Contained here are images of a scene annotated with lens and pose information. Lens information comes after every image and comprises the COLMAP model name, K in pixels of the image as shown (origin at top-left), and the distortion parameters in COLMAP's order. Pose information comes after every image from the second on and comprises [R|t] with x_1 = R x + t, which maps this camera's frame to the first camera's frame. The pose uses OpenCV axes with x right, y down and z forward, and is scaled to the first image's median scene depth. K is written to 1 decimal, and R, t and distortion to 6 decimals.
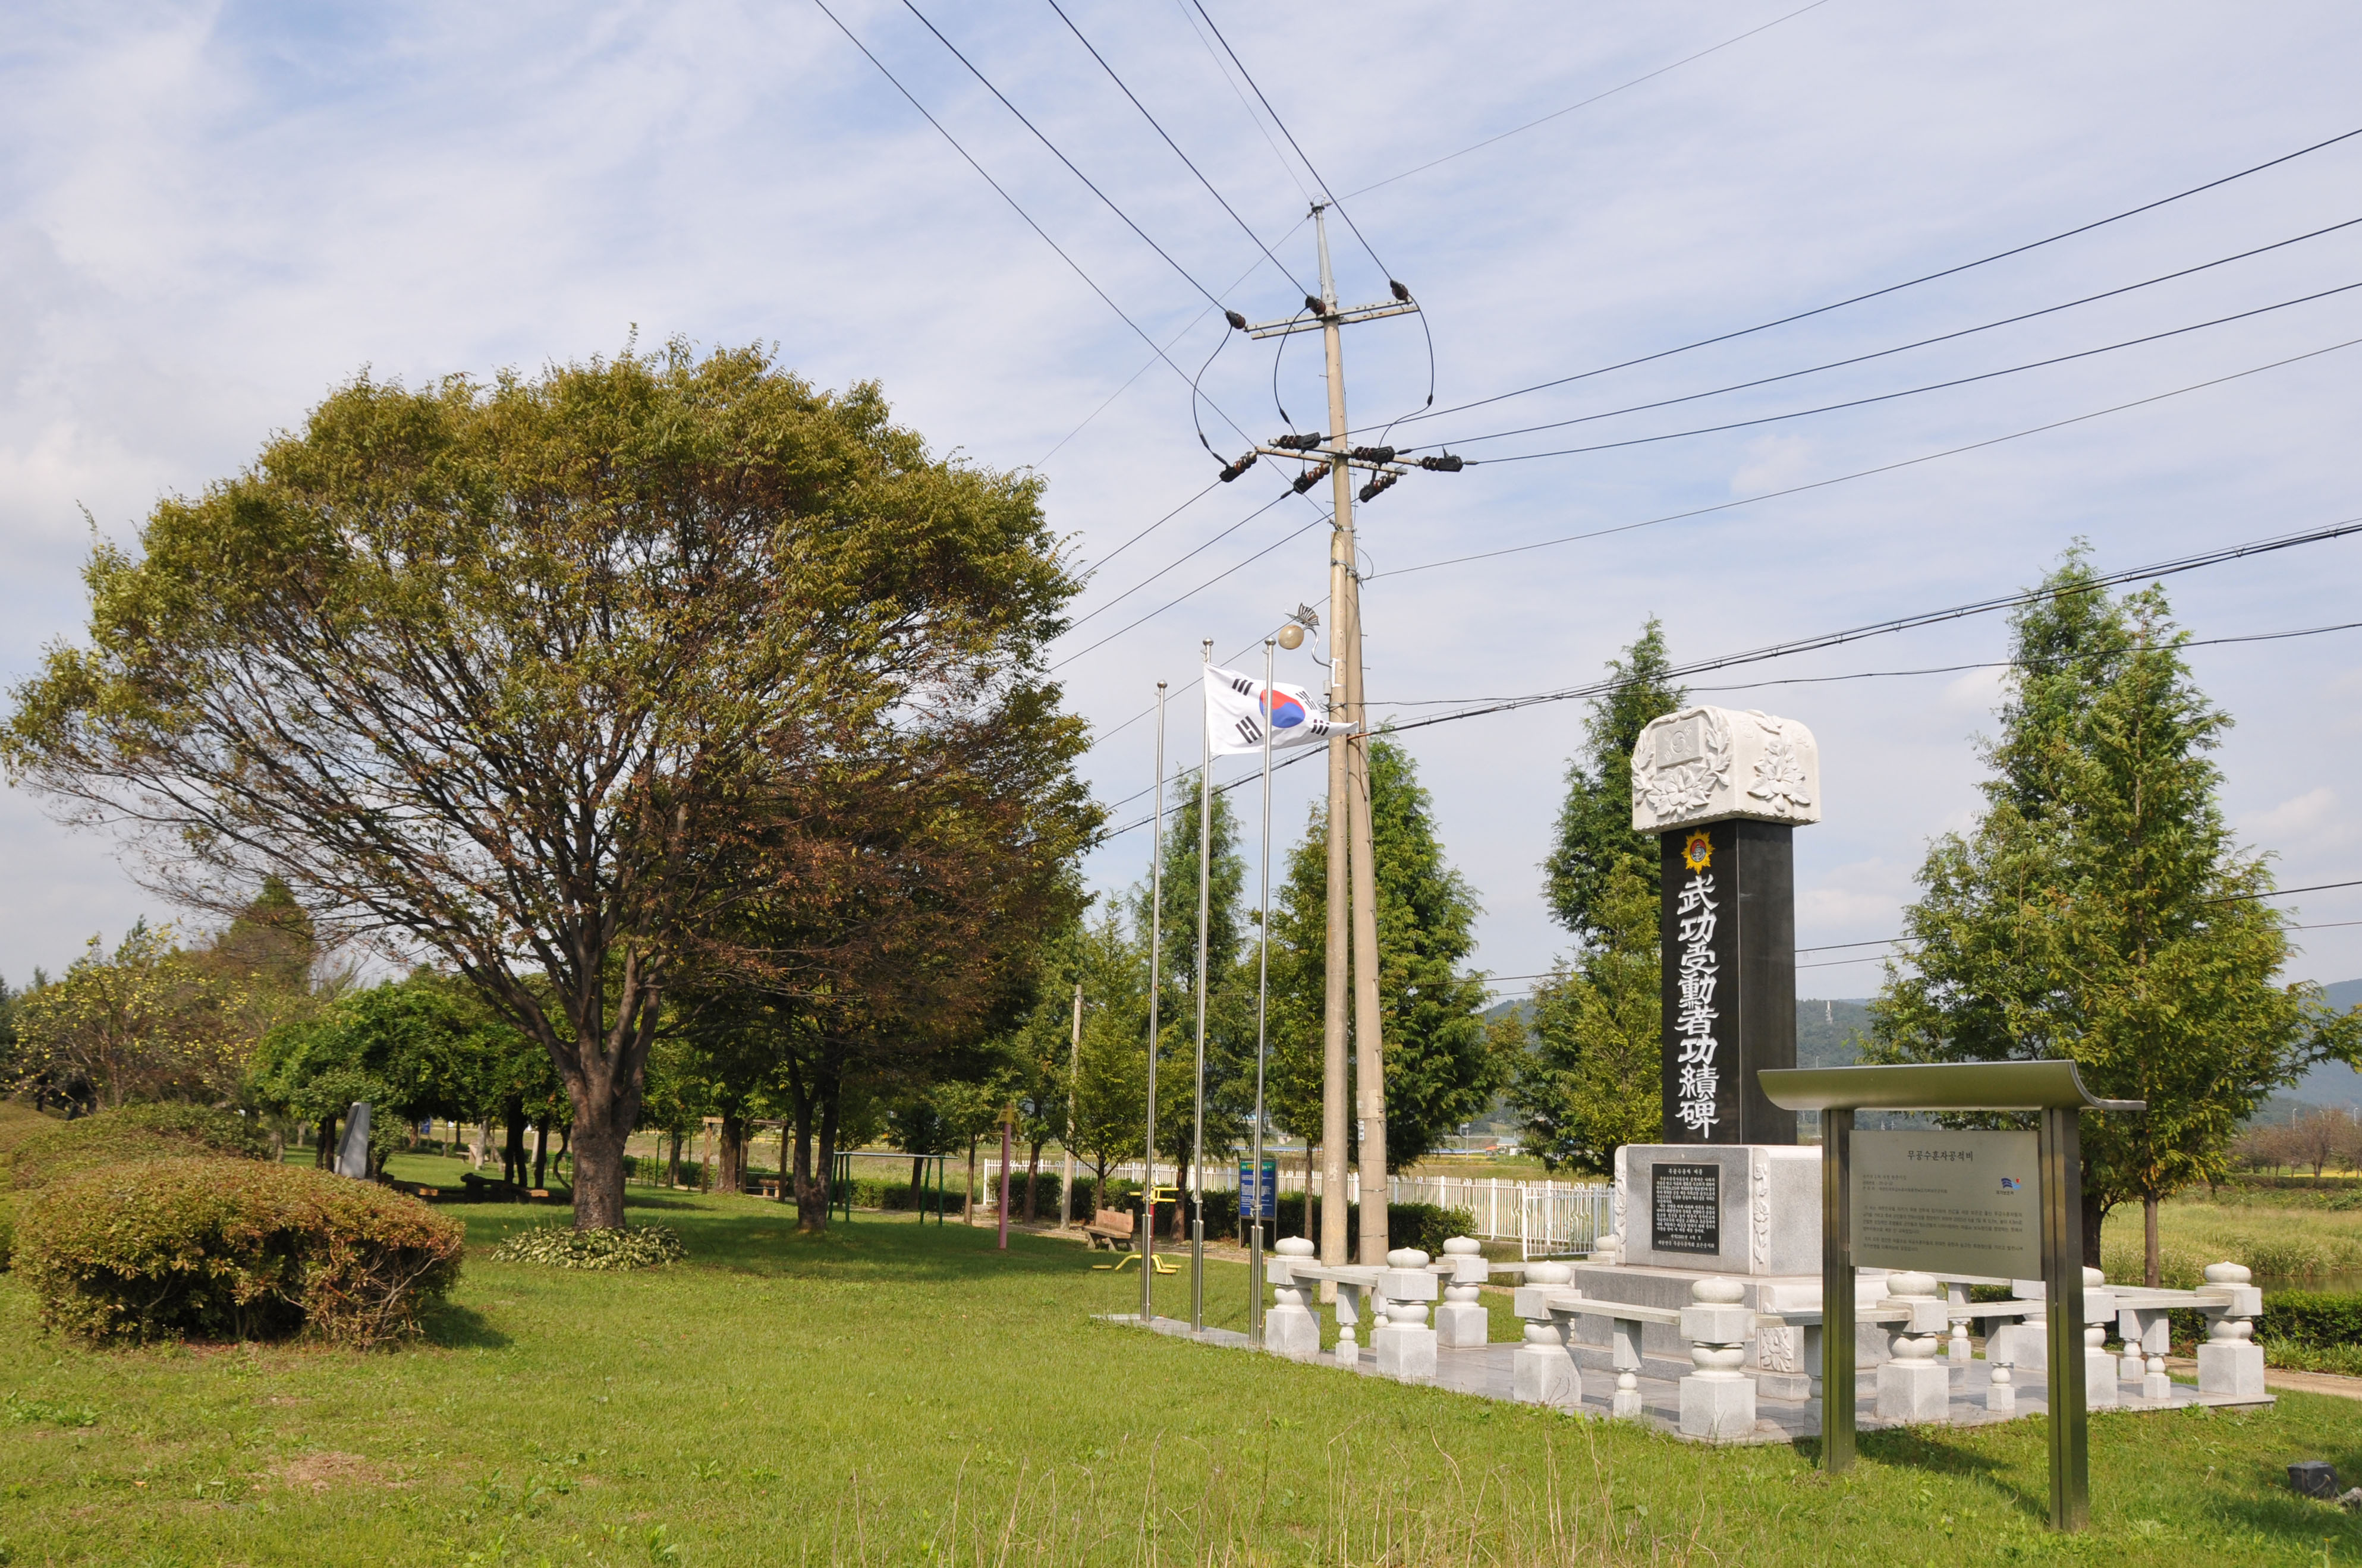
lens RADIAL K [[1970.2, 0, 1181.0], [0, 1970.2, 784.0], [0, 0, 1]] dist [-0.171832, 0.104106]
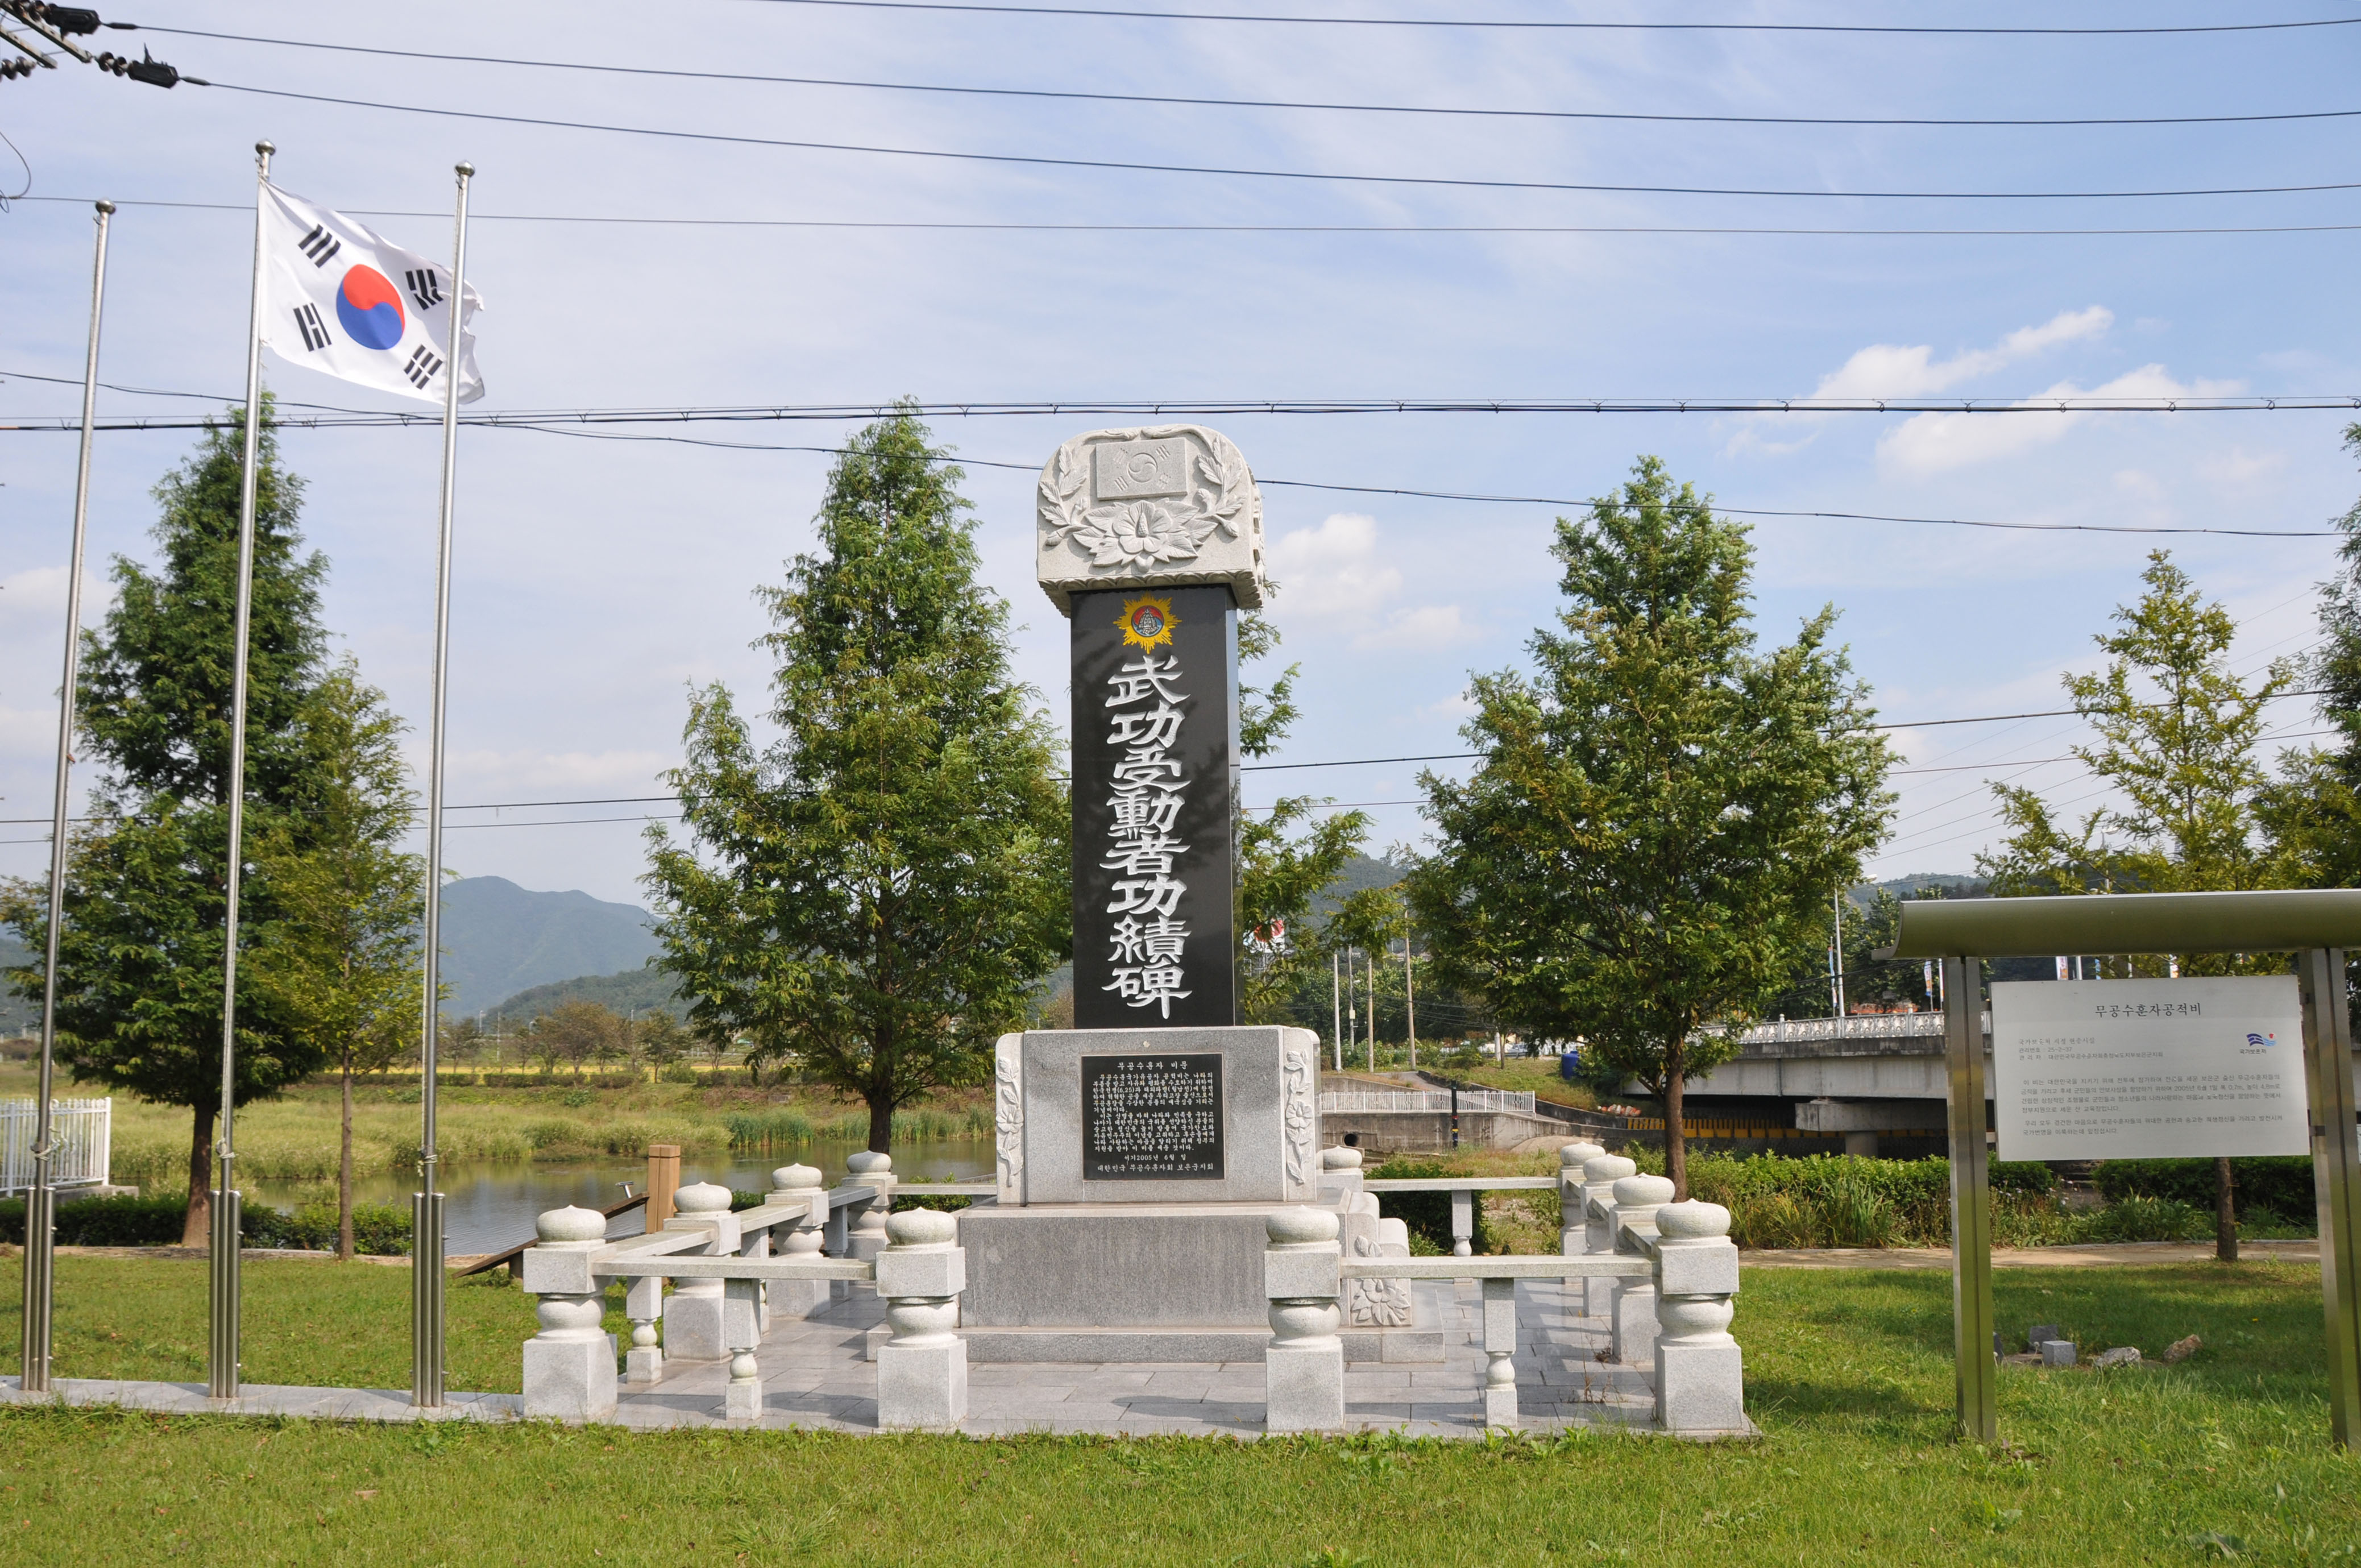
lens RADIAL K [[1890.4, 0, 1177.6], [0, 1890.4, 810.1], [0, 0, 1]] dist [-0.155974, 0.102241]
pose [[0.578631, 0.062982, 0.813154, -0.295065], [-0.112065, 0.993697, 0.002779, 0.101569], [-0.807854, -0.092734, 0.582042, 0.584218]]
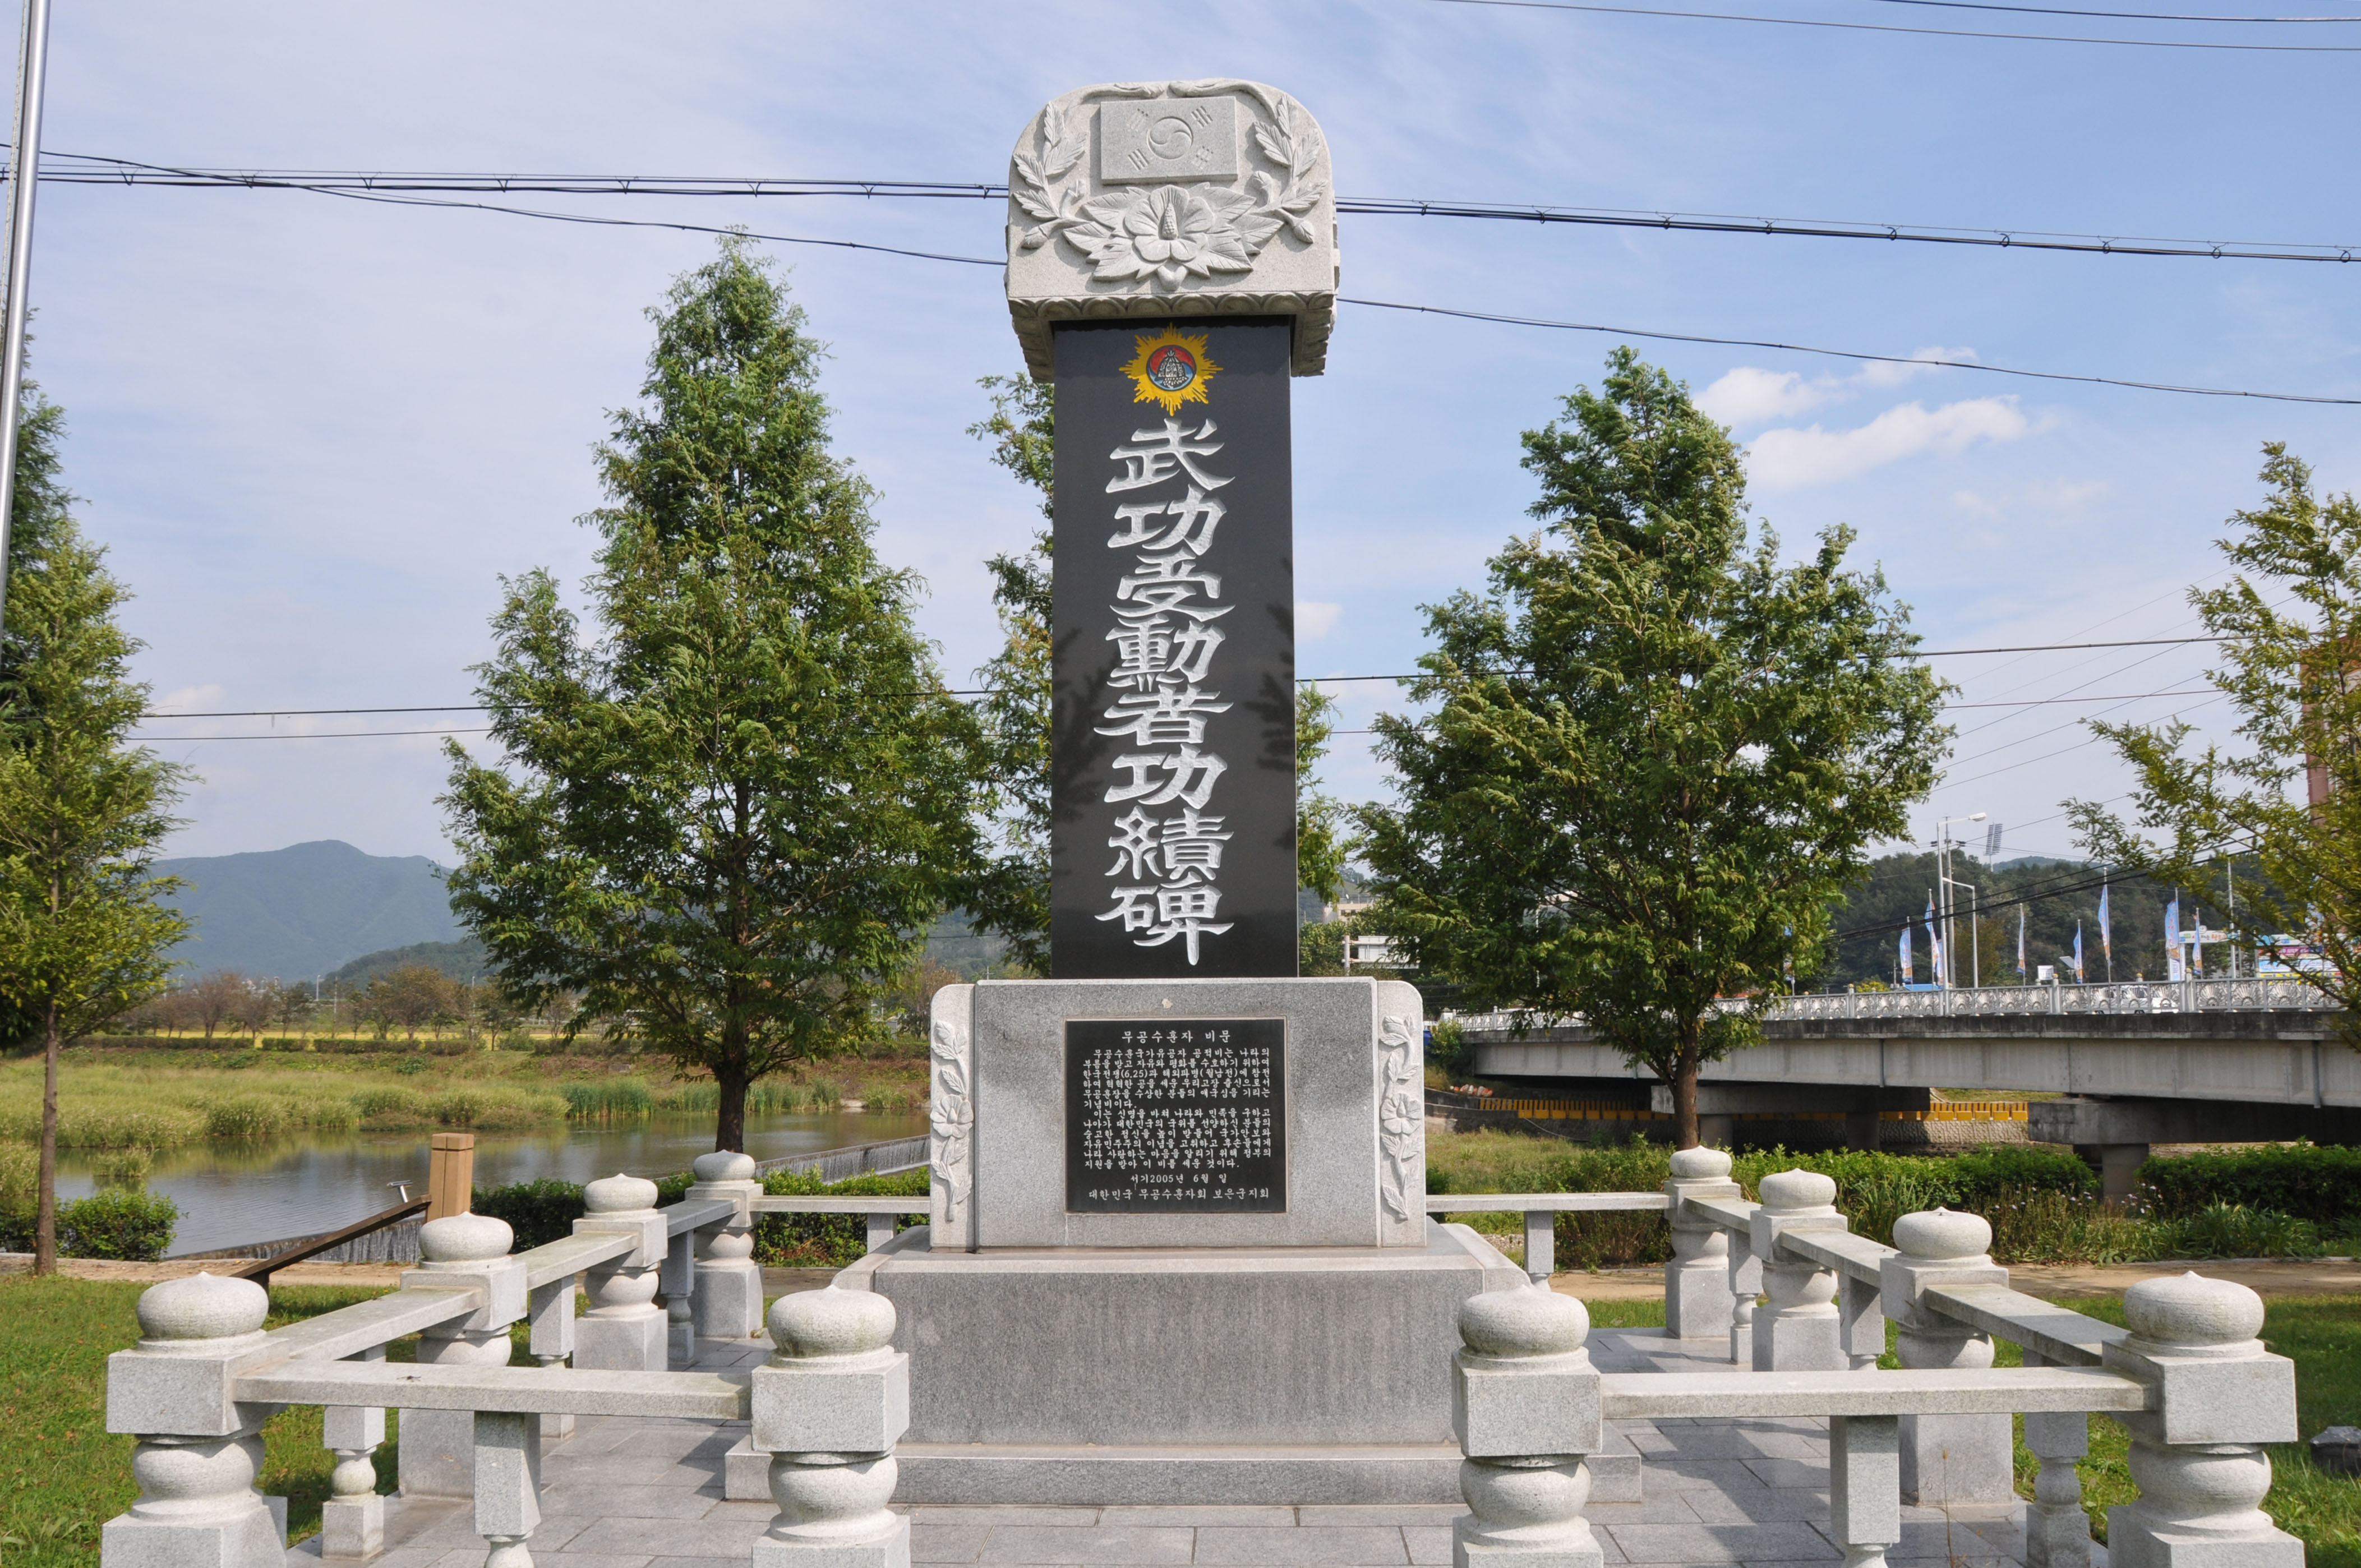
lens RADIAL K [[1890.4, 0, 1177.6], [0, 1890.4, 810.1], [0, 0, 1]] dist [-0.155974, 0.102241]
pose [[0.511416, 0.063627, 0.856975, -0.123775], [-0.133317, 0.991055, 0.005977, 0.140621], [-0.848929, -0.117306, 0.515324, 0.756228]]
